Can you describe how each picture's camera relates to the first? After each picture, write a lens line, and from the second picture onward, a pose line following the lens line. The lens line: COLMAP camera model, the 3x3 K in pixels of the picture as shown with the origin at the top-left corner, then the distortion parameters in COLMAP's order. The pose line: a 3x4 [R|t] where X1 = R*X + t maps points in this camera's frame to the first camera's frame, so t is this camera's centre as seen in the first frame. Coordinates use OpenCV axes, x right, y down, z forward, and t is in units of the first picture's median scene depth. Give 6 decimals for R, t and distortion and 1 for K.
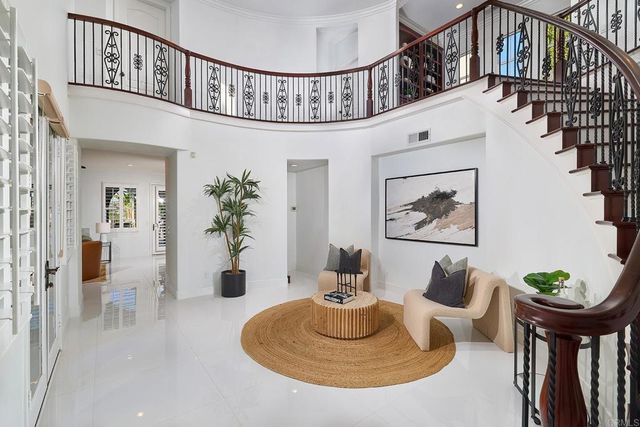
lens RADIAL K [[273.3, 0, 320.0], [0, 273.3, 213.5], [0, 0, 1]] dist [0.003037, 0.000113]
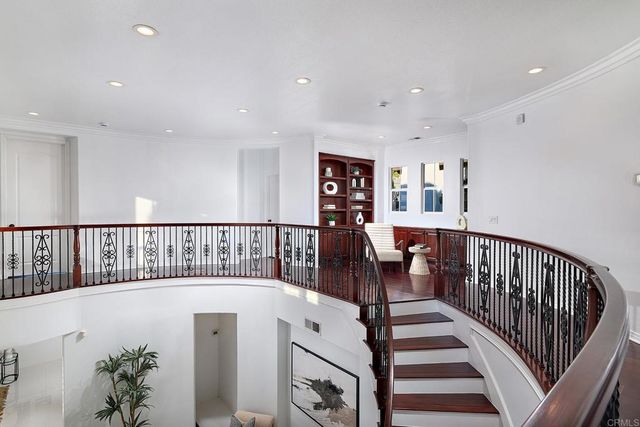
lens RADIAL K [[307.0, 0, 319.7], [0, 307.0, 213.7], [0, 0, 1]] dist [0.002655, -0.000533]
pose [[0.998337, 0.000189, 0.057653, 0.285047], [-0.000450, 0.999990, 0.004507, -0.612488], [-0.057651, -0.004525, 0.998327, -0.106967]]
